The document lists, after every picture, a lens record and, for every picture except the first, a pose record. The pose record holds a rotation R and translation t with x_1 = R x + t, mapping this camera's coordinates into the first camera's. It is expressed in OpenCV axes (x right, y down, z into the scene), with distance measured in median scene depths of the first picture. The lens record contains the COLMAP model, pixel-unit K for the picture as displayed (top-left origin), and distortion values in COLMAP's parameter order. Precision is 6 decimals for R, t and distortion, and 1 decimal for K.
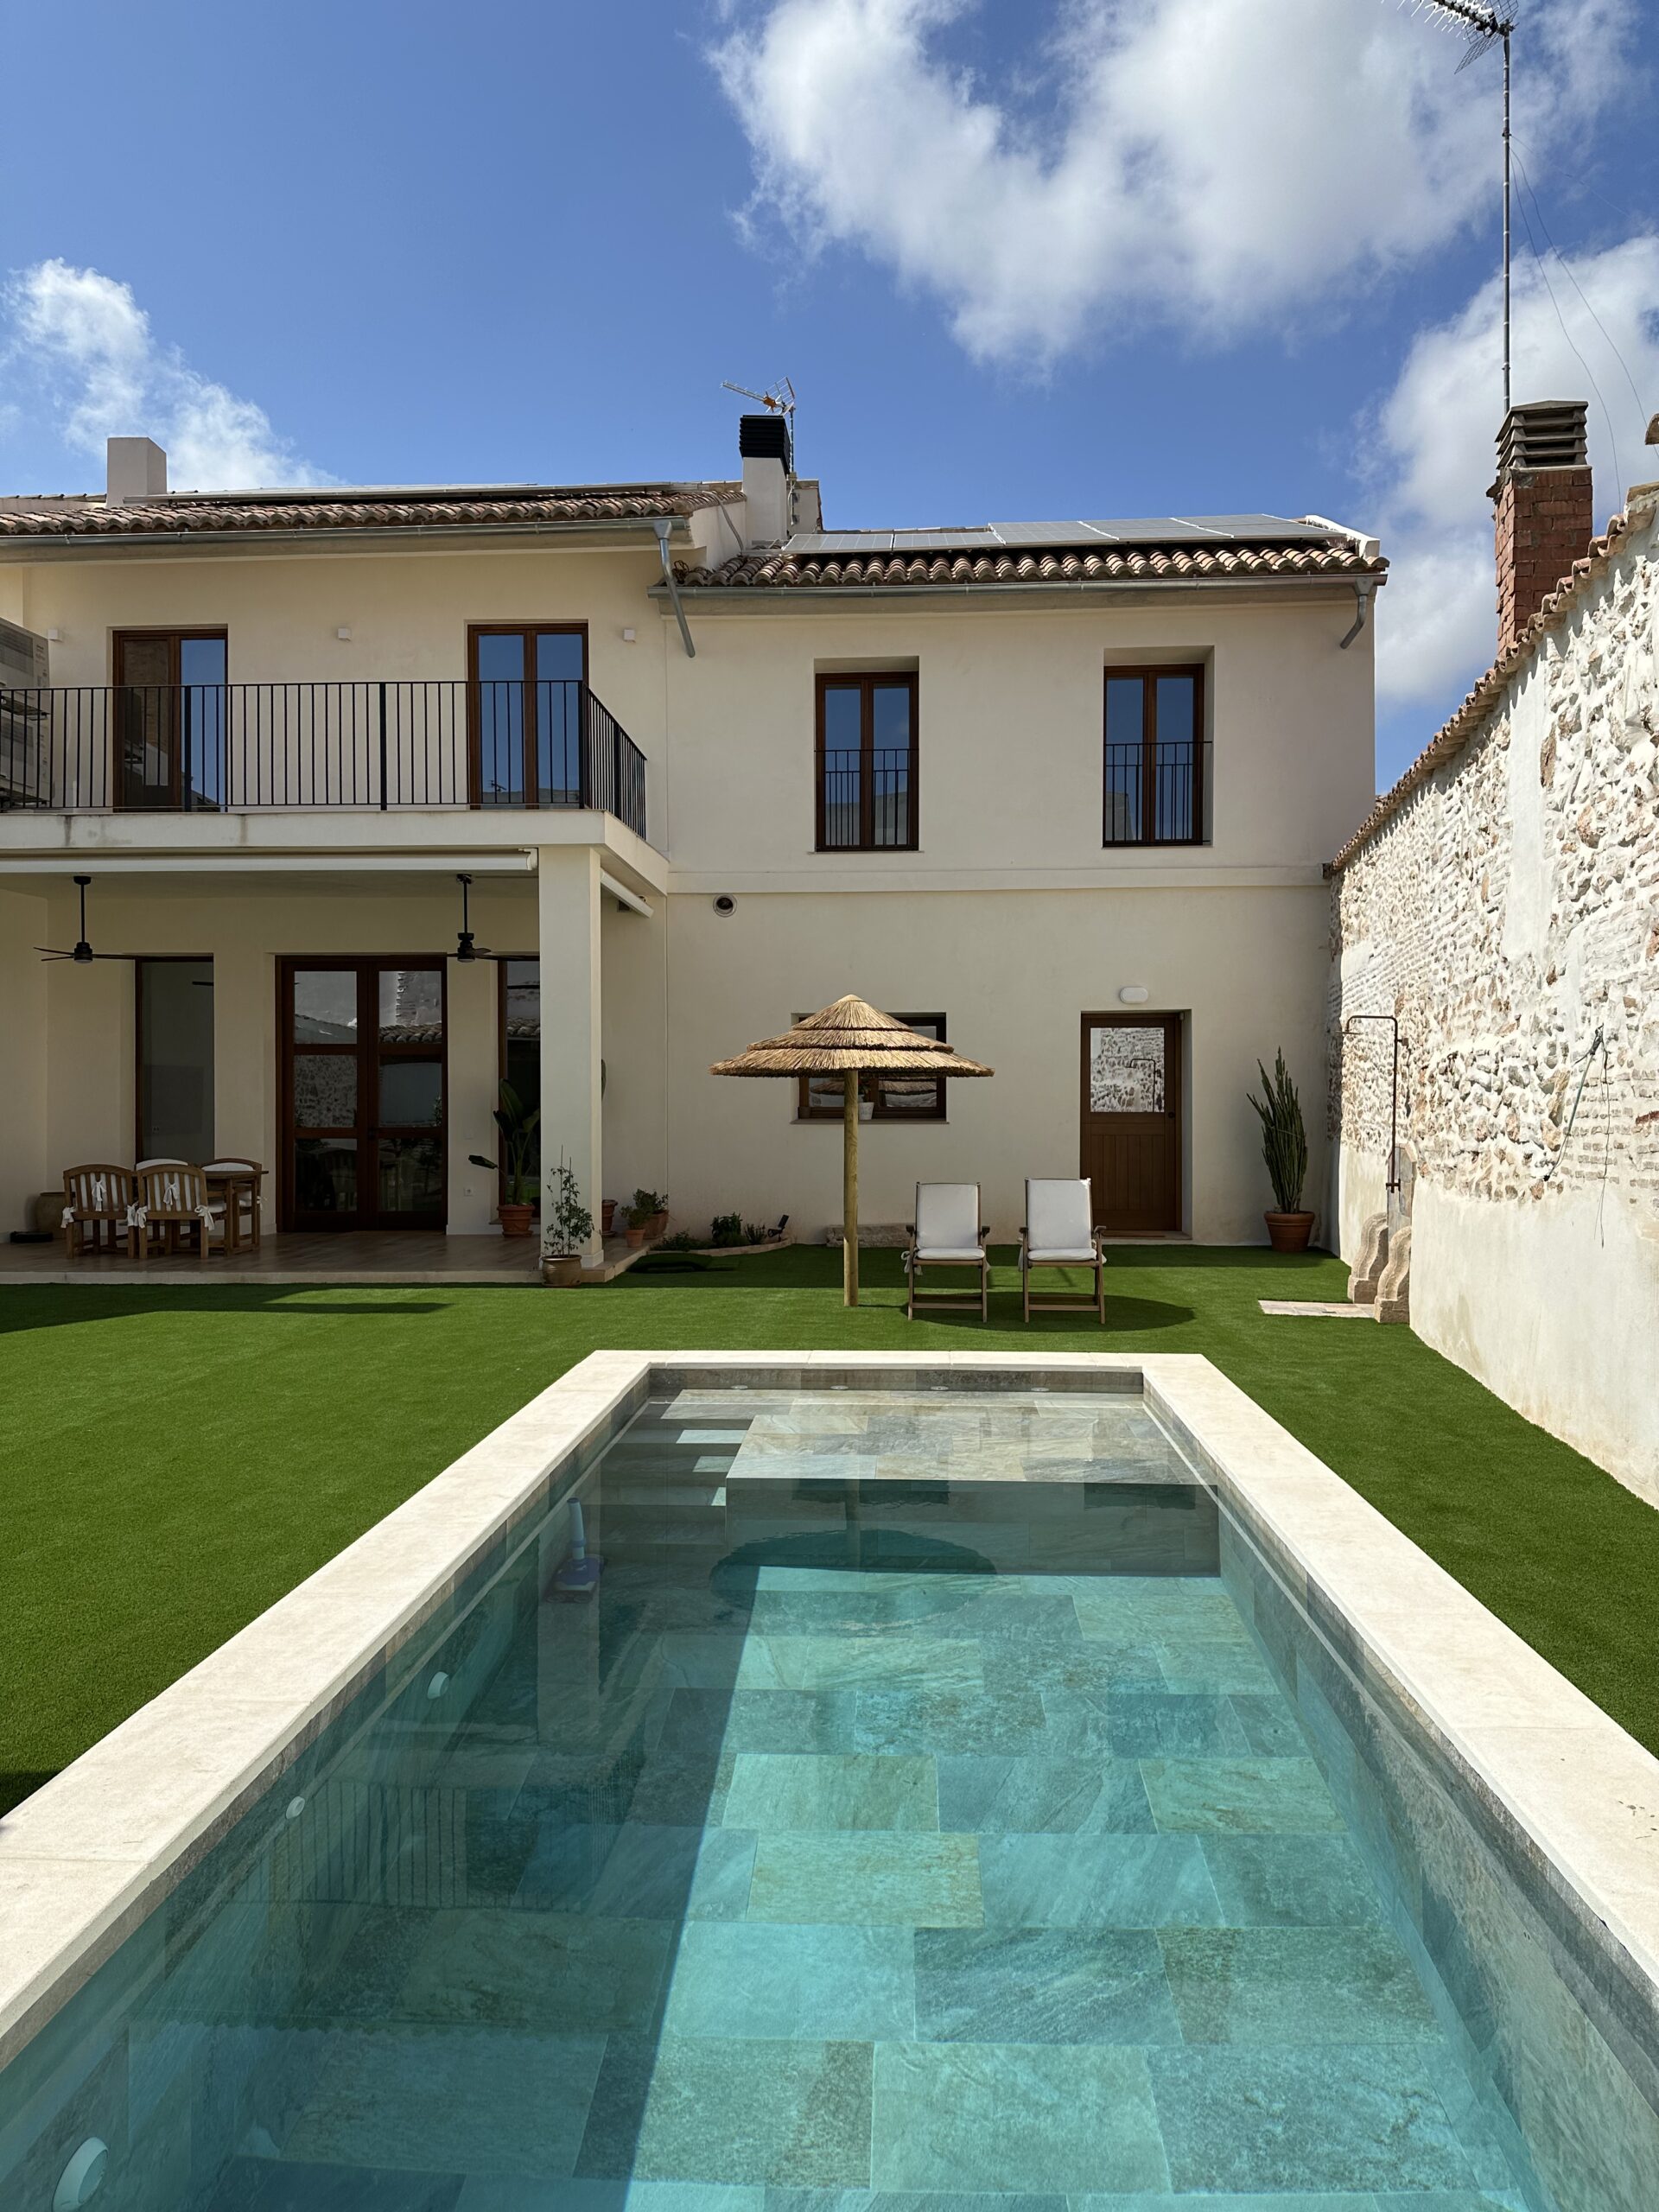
lens RADIAL K [[1550.6, 0, 854.5], [0, 1550.6, 1105.8], [0, 0, 1]] dist [0.072775, -0.116185]
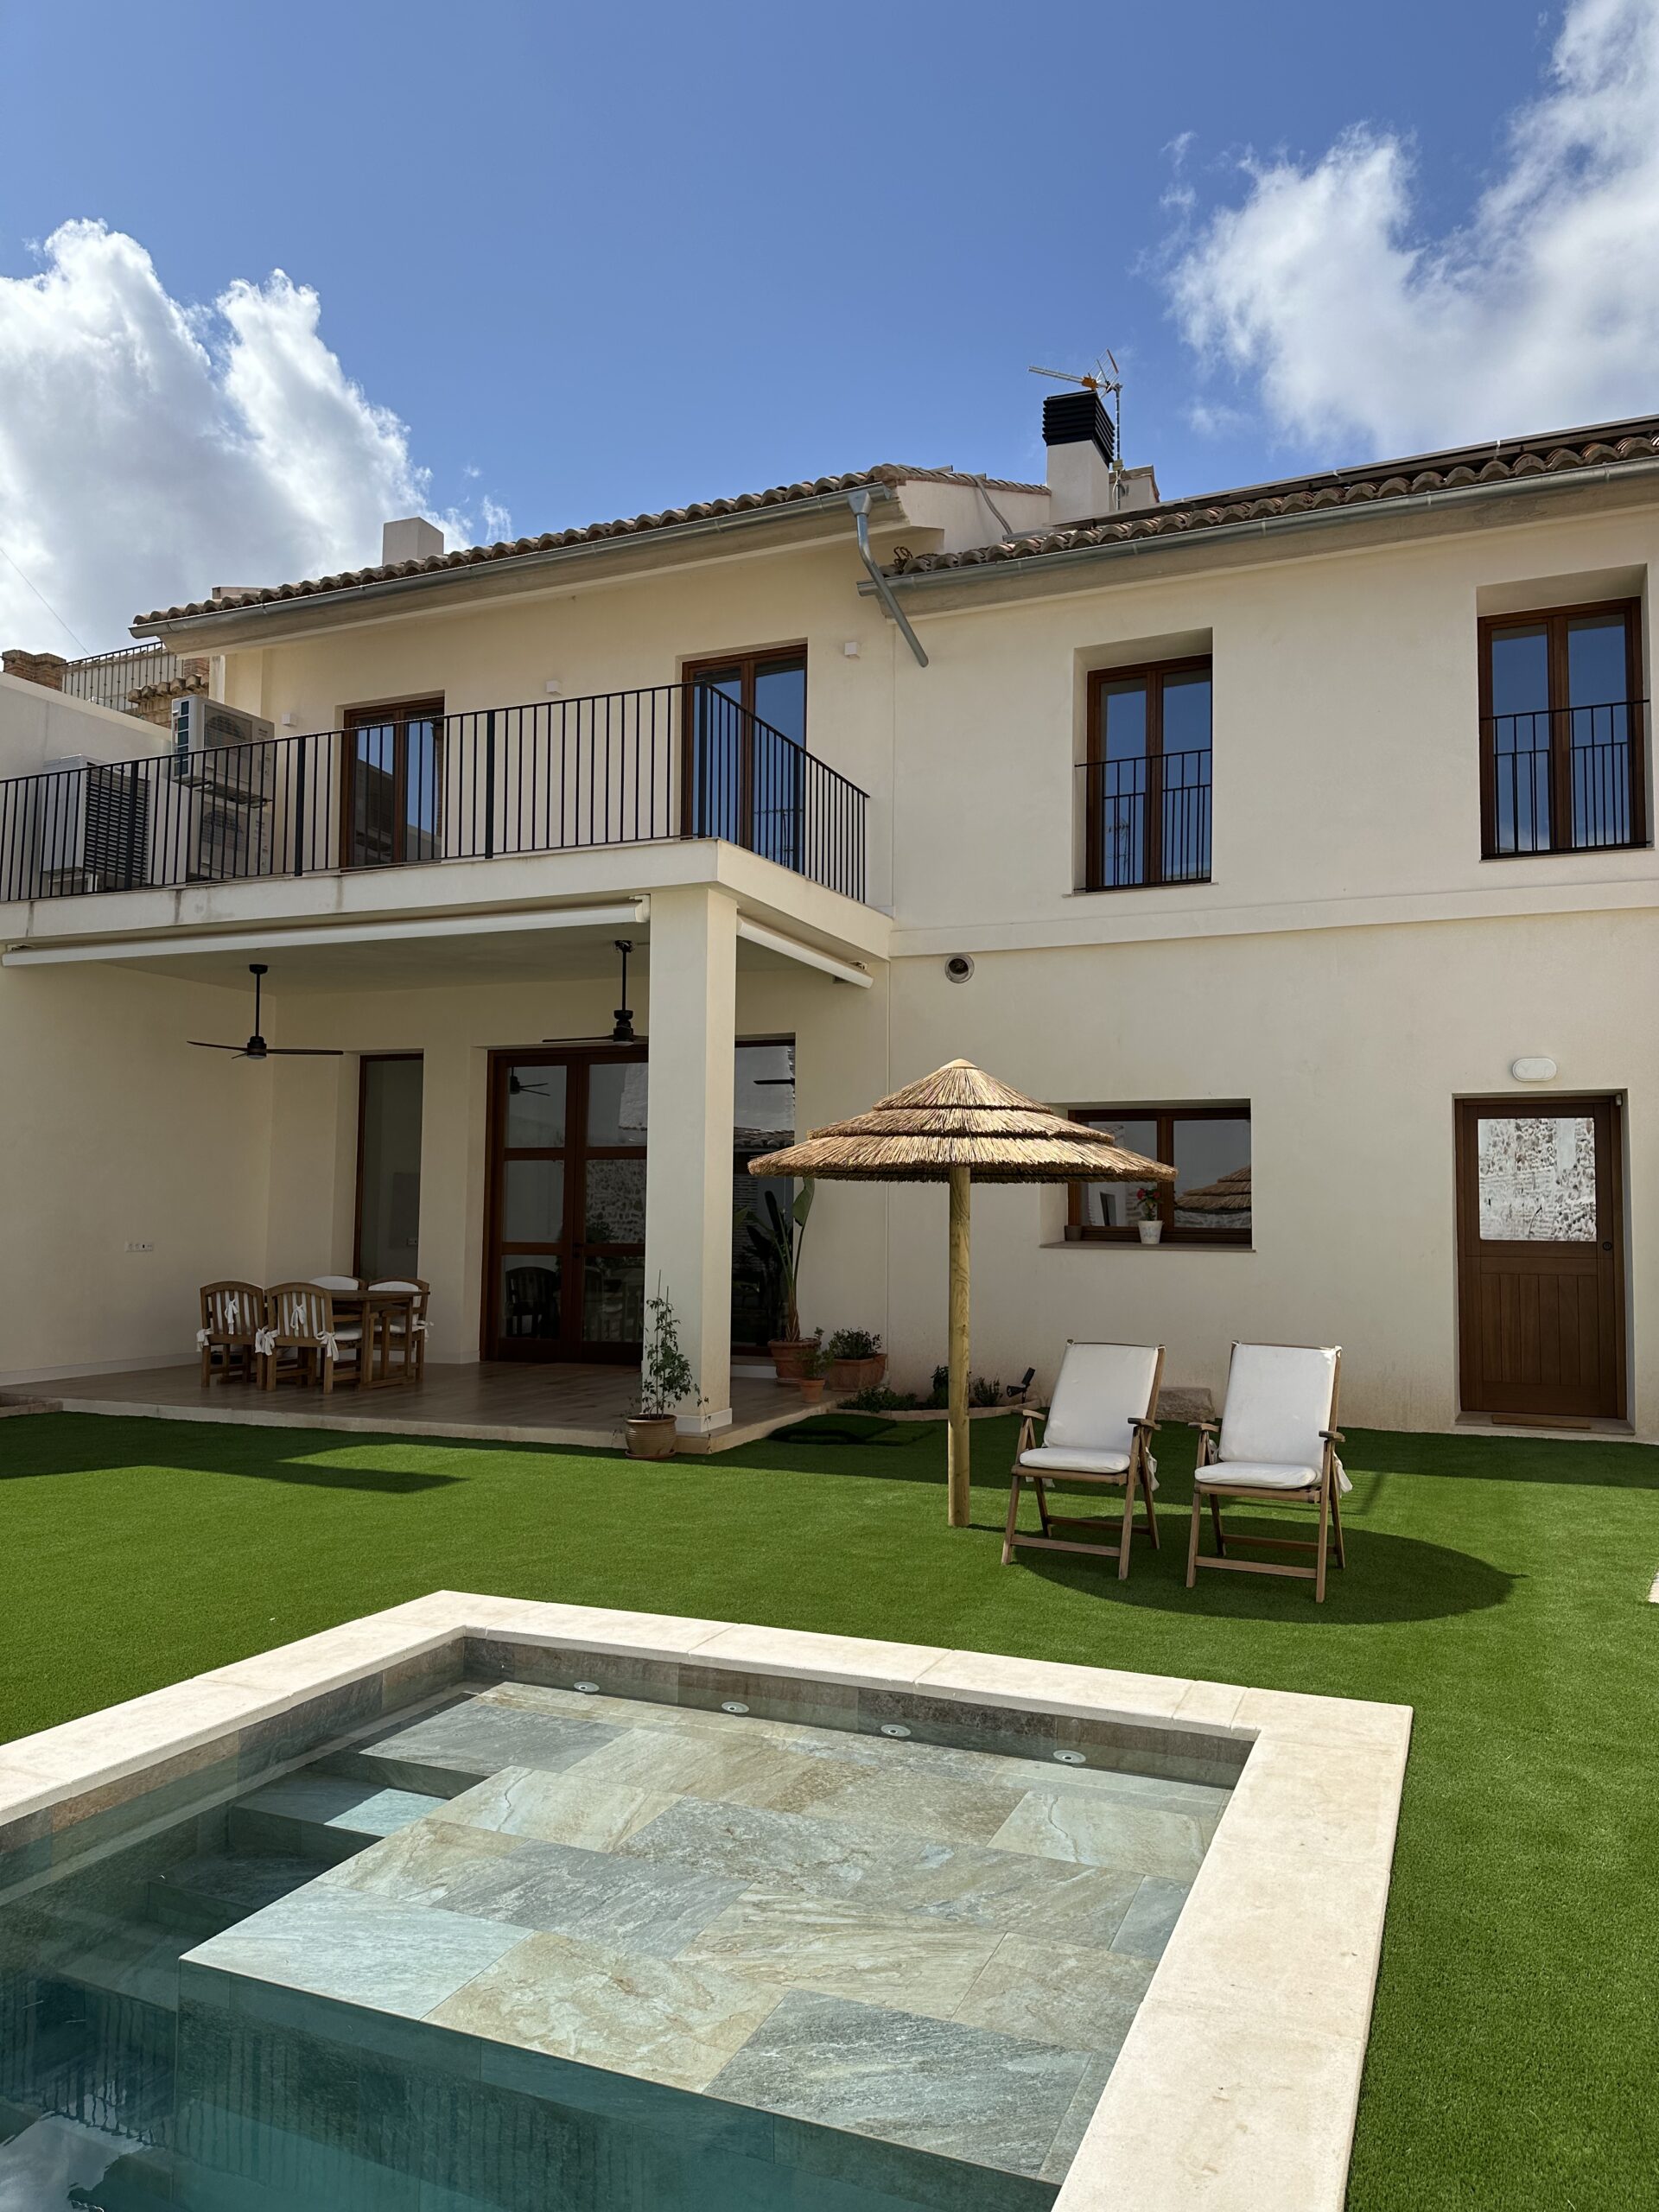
lens RADIAL K [[1545.5, 0, 829.5], [0, 1545.5, 1106.0], [0, 0, 1]] dist [0.131944, -0.184283]
pose [[0.938498, -0.014037, -0.344998, 0.129680], [-0.012430, 0.997152, -0.074384, 0.000307], [0.345060, 0.074097, 0.935651, 0.249233]]
